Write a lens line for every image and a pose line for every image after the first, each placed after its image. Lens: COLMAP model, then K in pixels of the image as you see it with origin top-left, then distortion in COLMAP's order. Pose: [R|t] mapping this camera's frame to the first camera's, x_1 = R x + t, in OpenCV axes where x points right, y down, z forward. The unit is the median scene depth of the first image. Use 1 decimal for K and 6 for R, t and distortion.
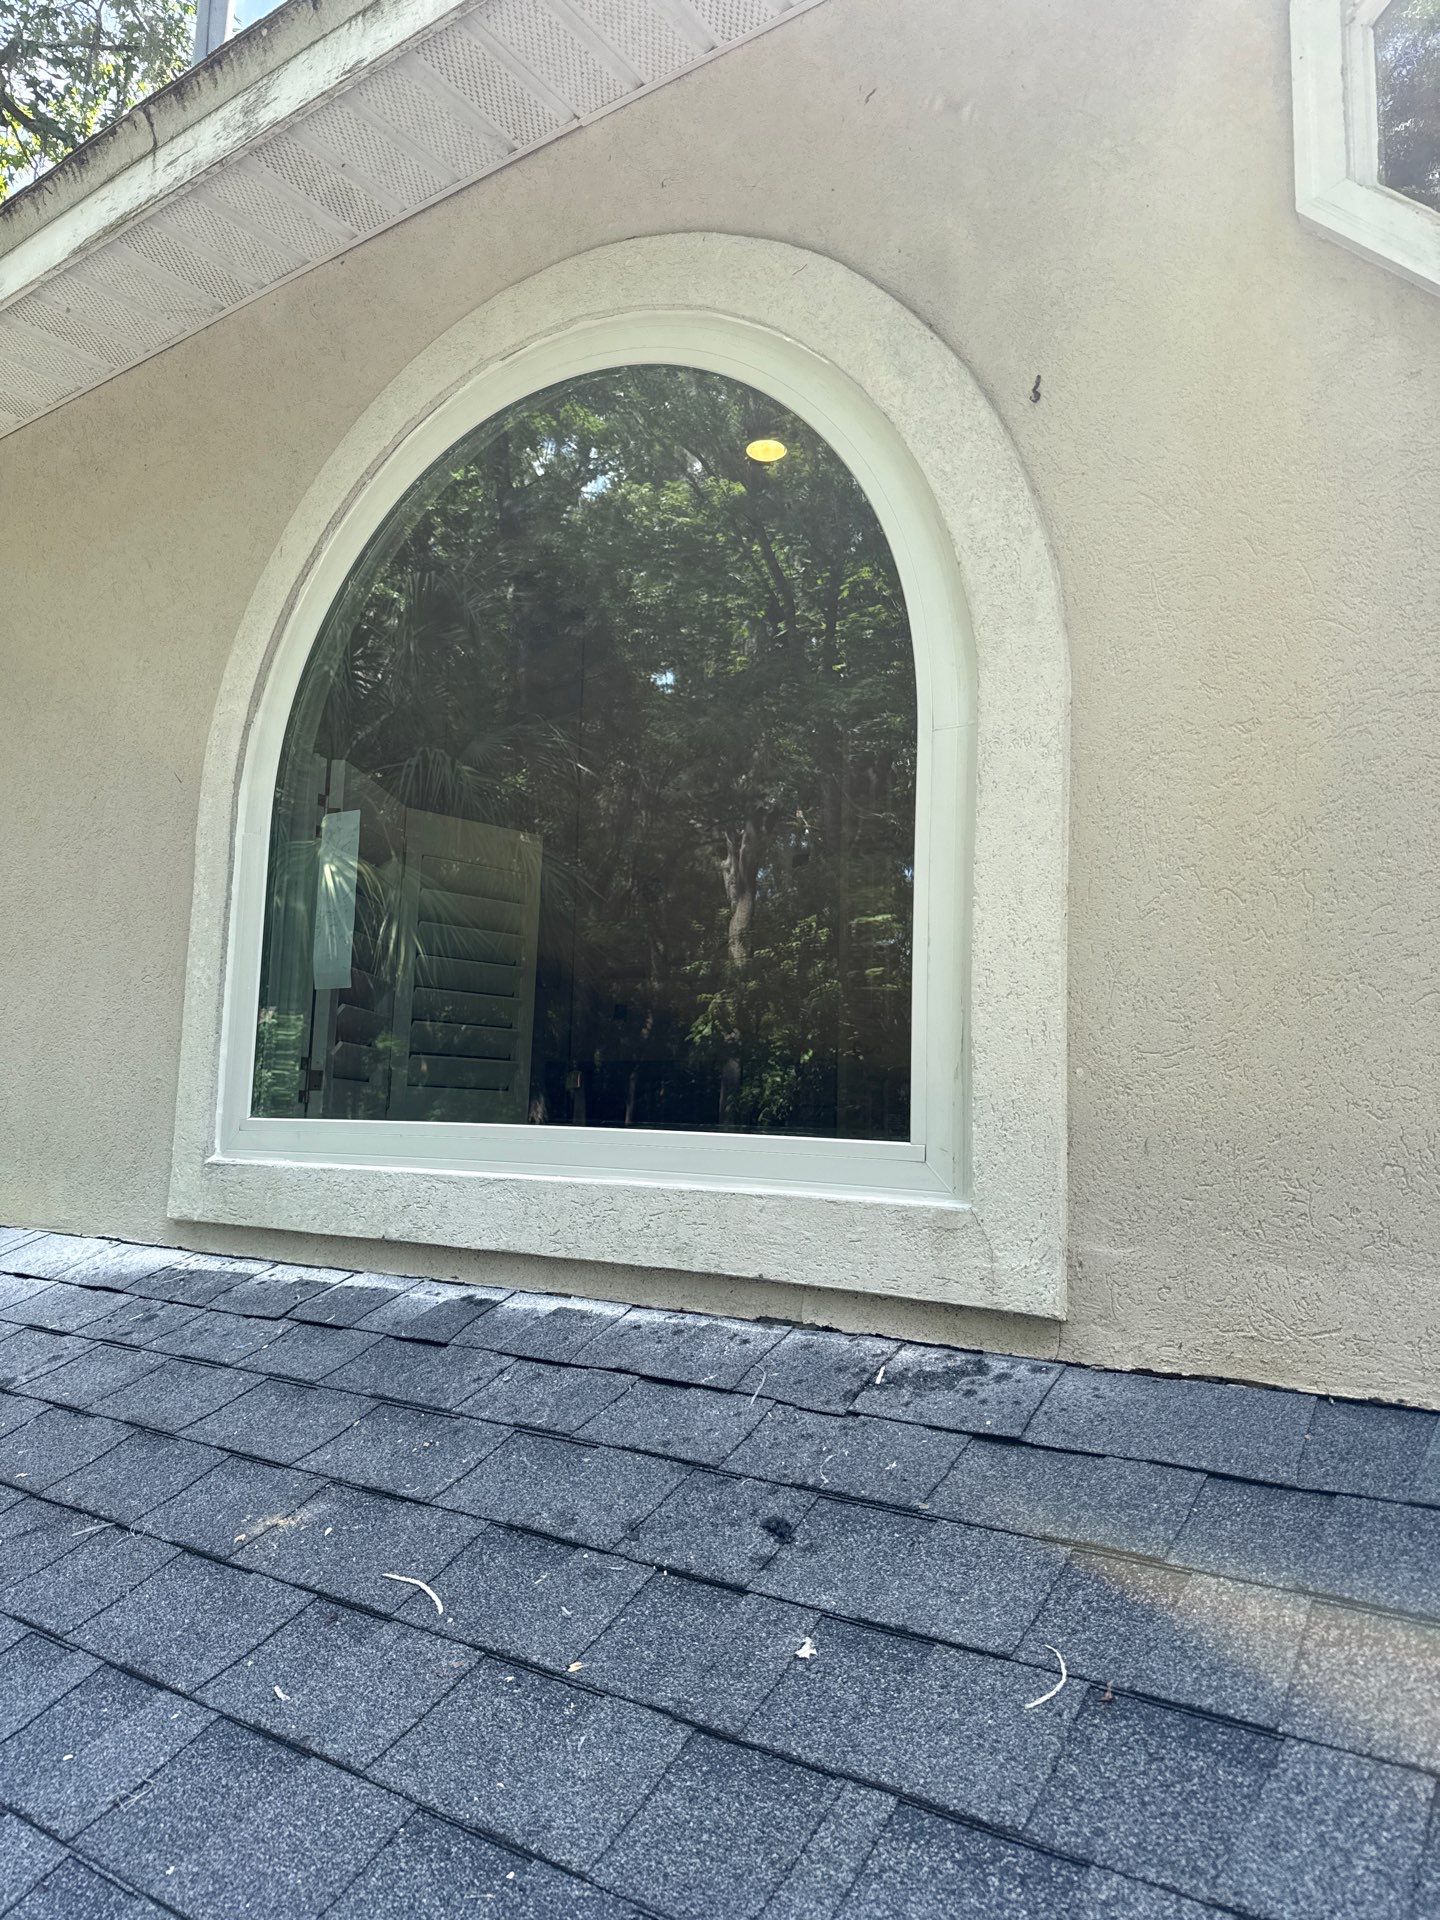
lens RADIAL K [[1362.6, 0, 713.3], [0, 1362.6, 968.3], [0, 0, 1]] dist [0.018593, -0.026940]
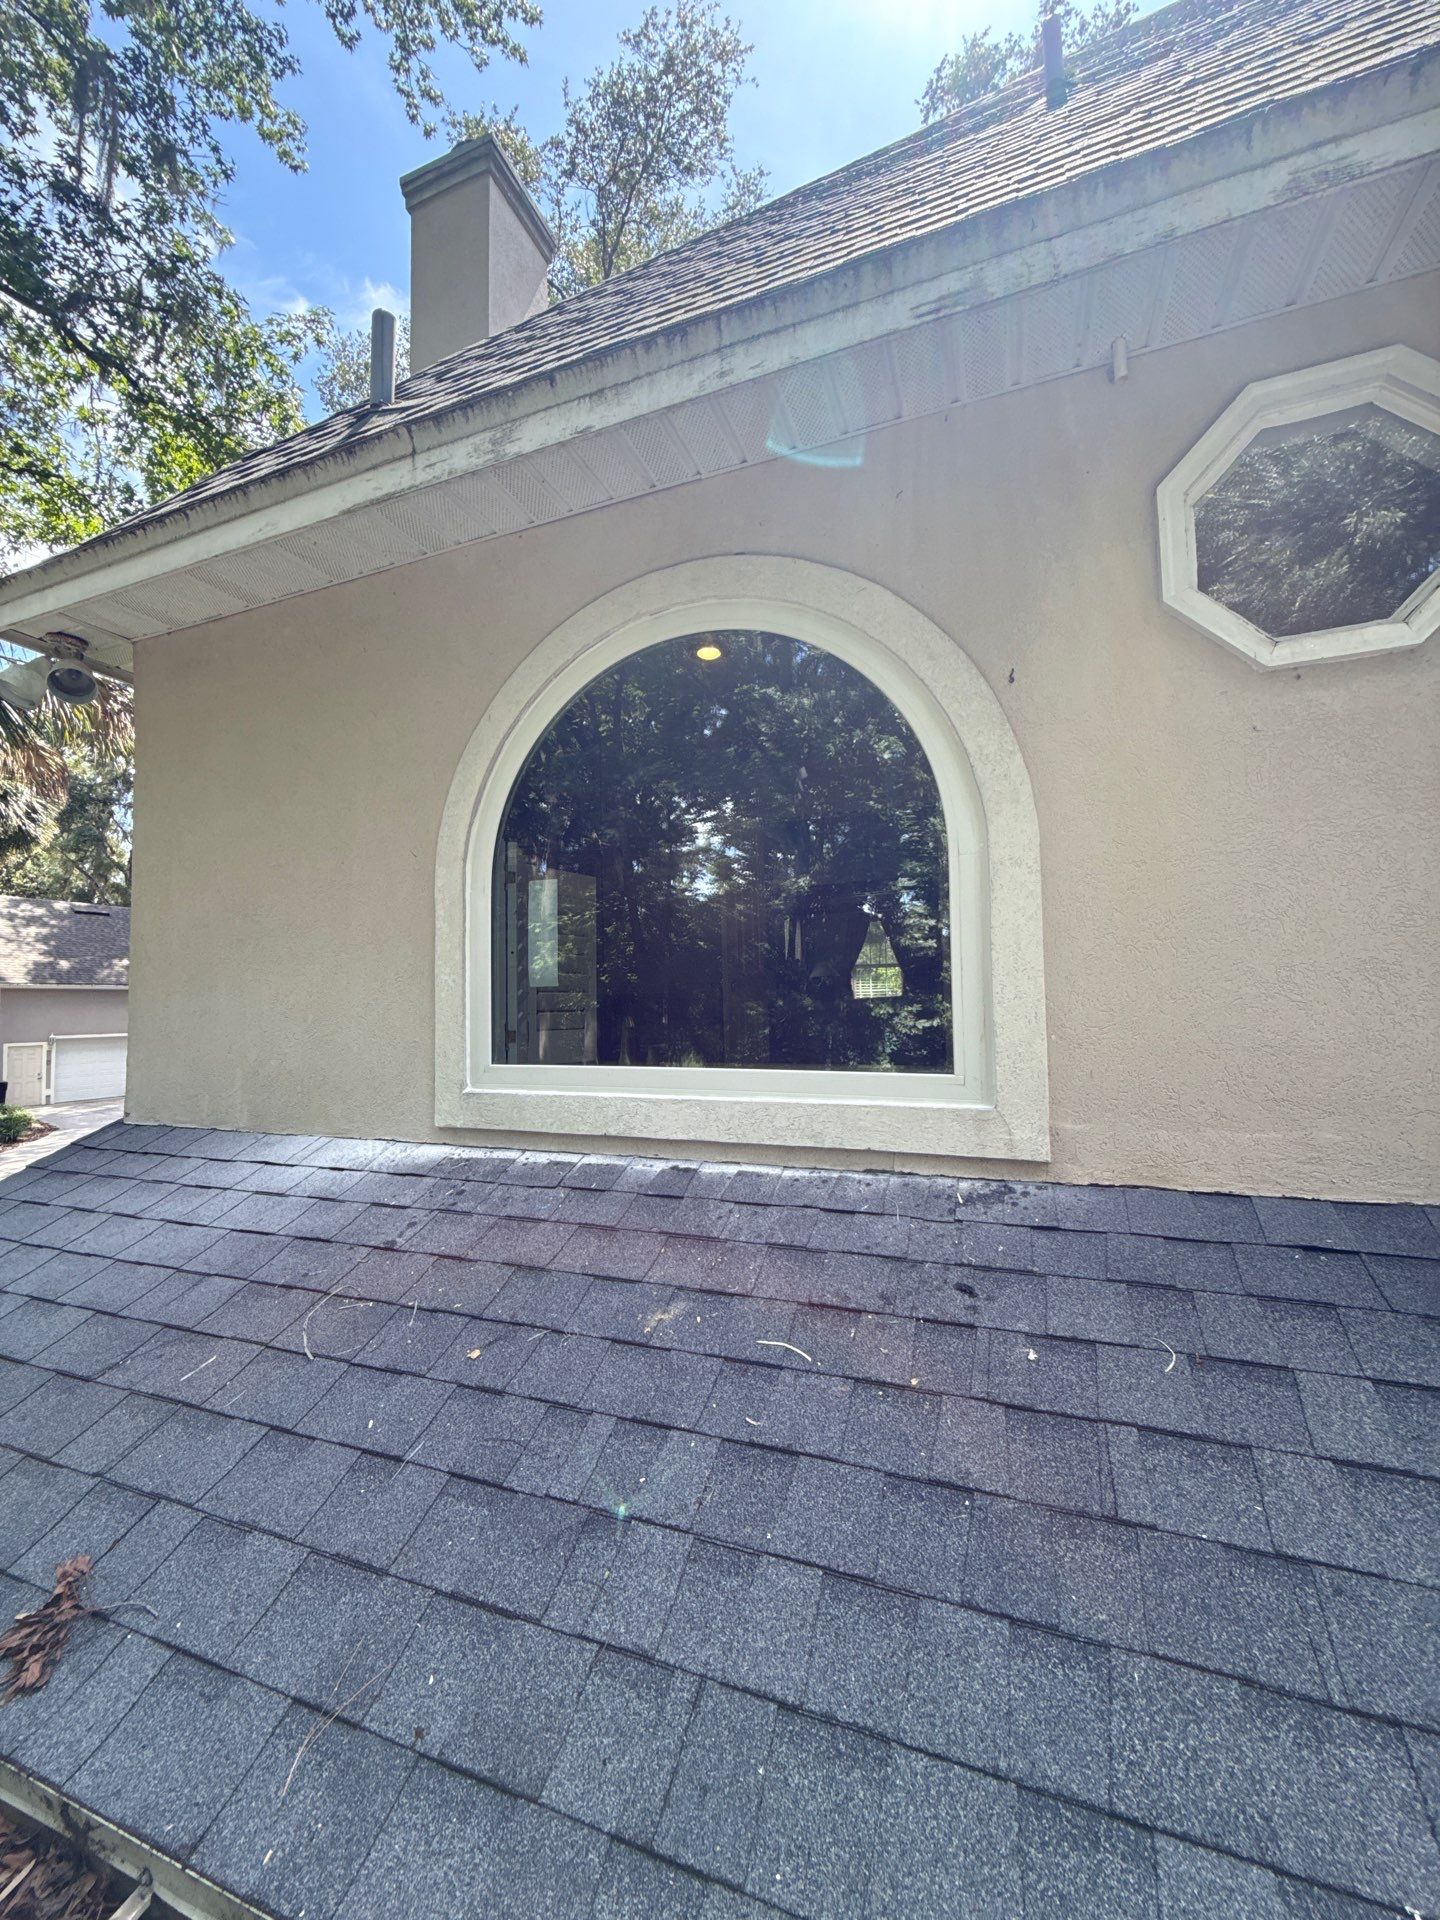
lens RADIAL K [[766.0, 0, 722.9], [0, 766.0, 963.8], [0, 0, 1]] dist [0.001127, 0.000008]
pose [[0.968846, -0.034360, 0.245270, -0.443324], [0.018157, 0.997519, 0.068019, -0.109180], [-0.246998, -0.061446, 0.967066, 0.050045]]
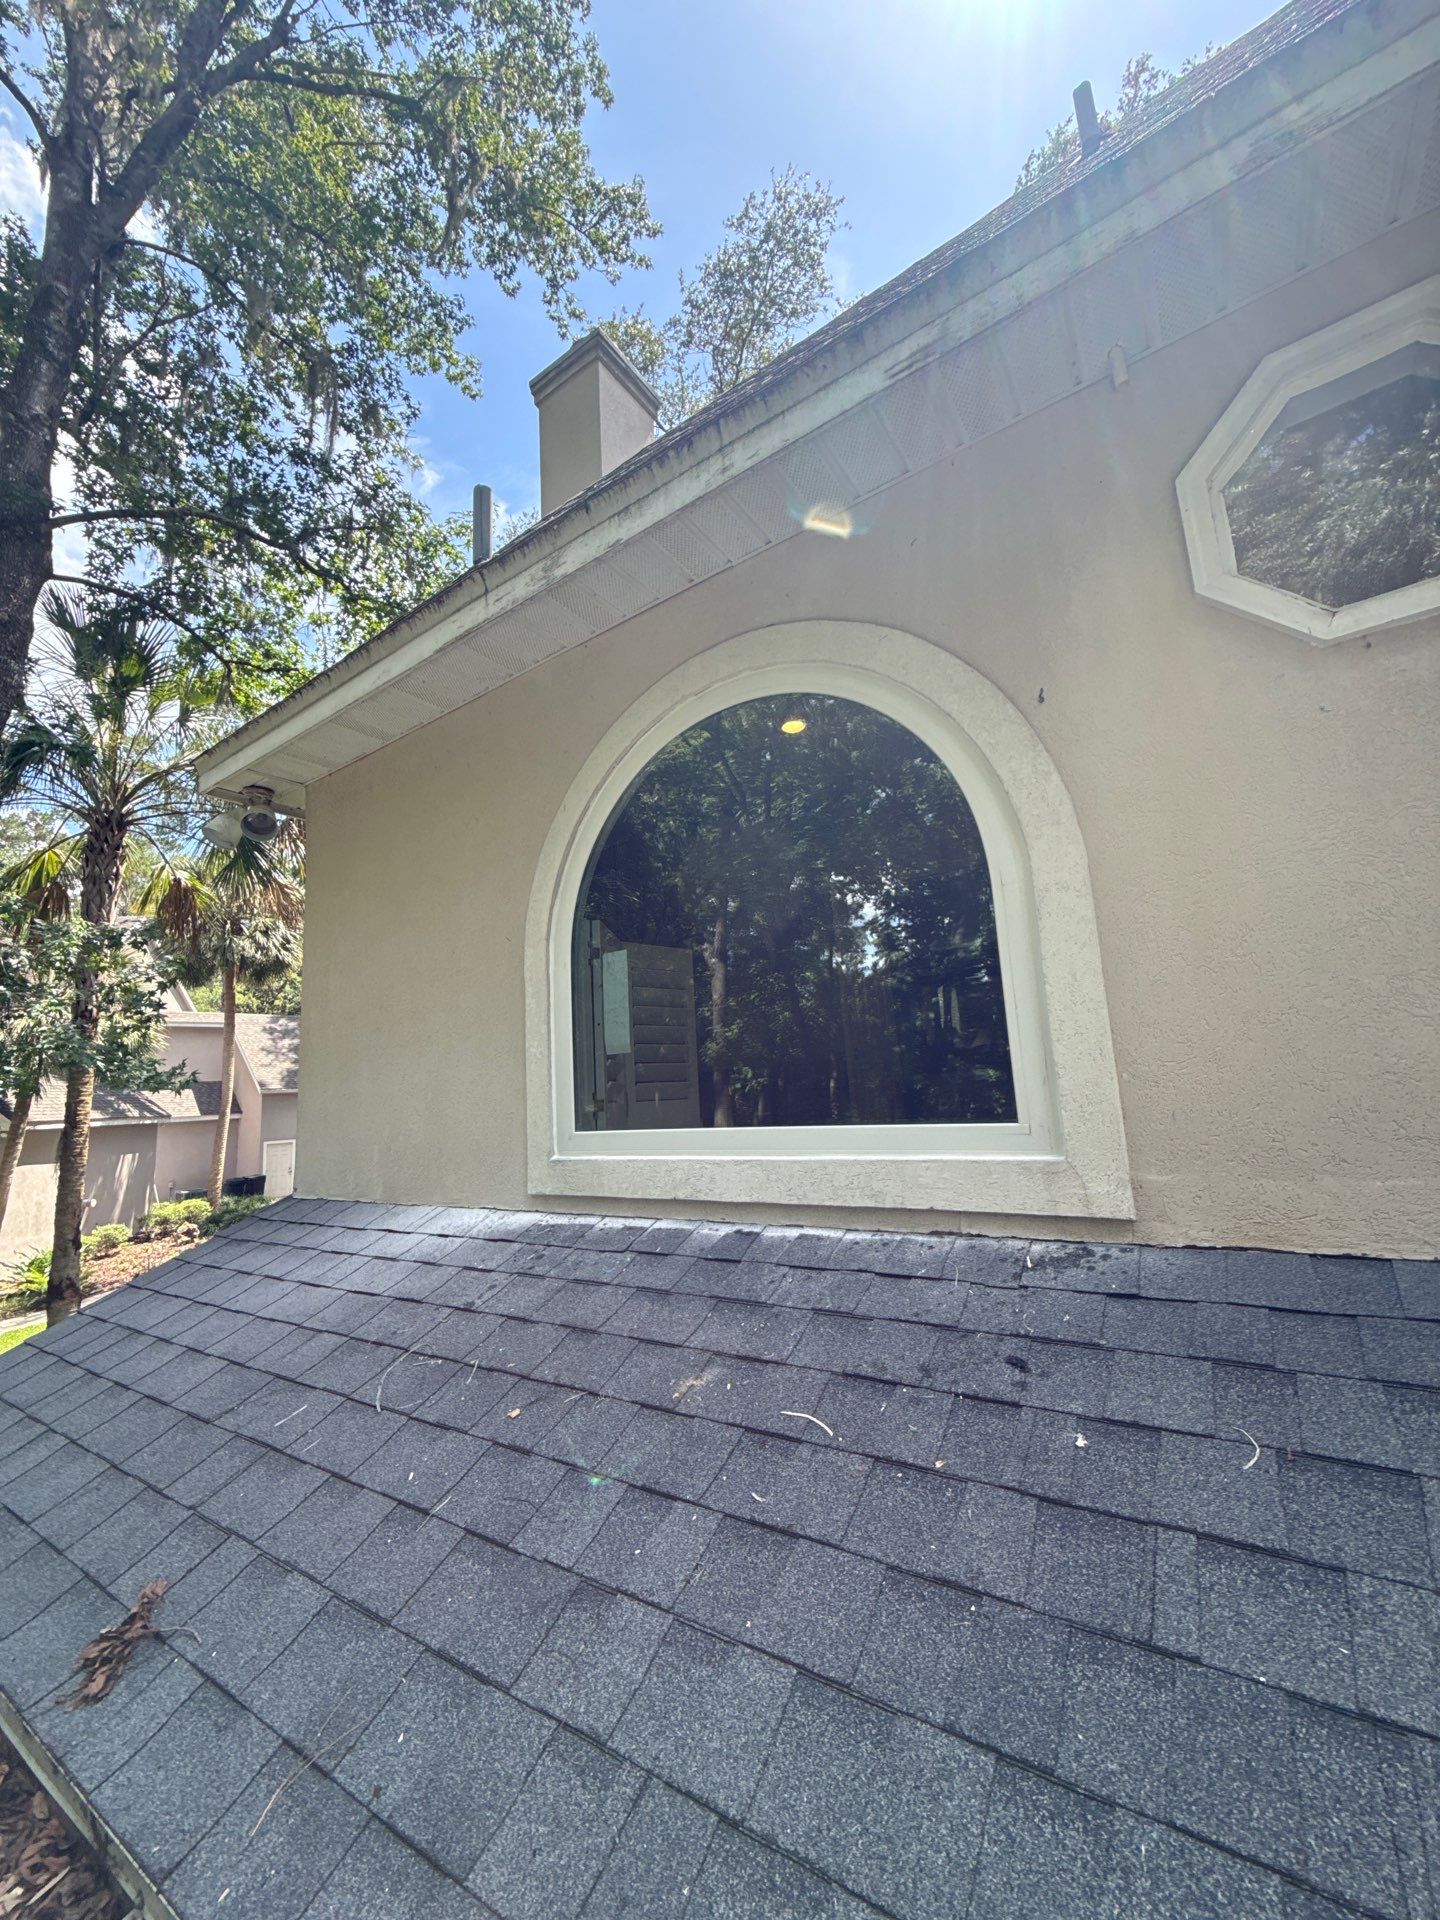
lens RADIAL K [[766.0, 0, 720.5], [0, 766.0, 964.0], [0, 0, 1]] dist [0.001127, 0.000008]
pose [[0.996041, -0.083327, 0.030983, -0.256321], [0.084776, 0.995203, -0.048836, -0.060220], [-0.026765, 0.051269, 0.998326, 0.020972]]
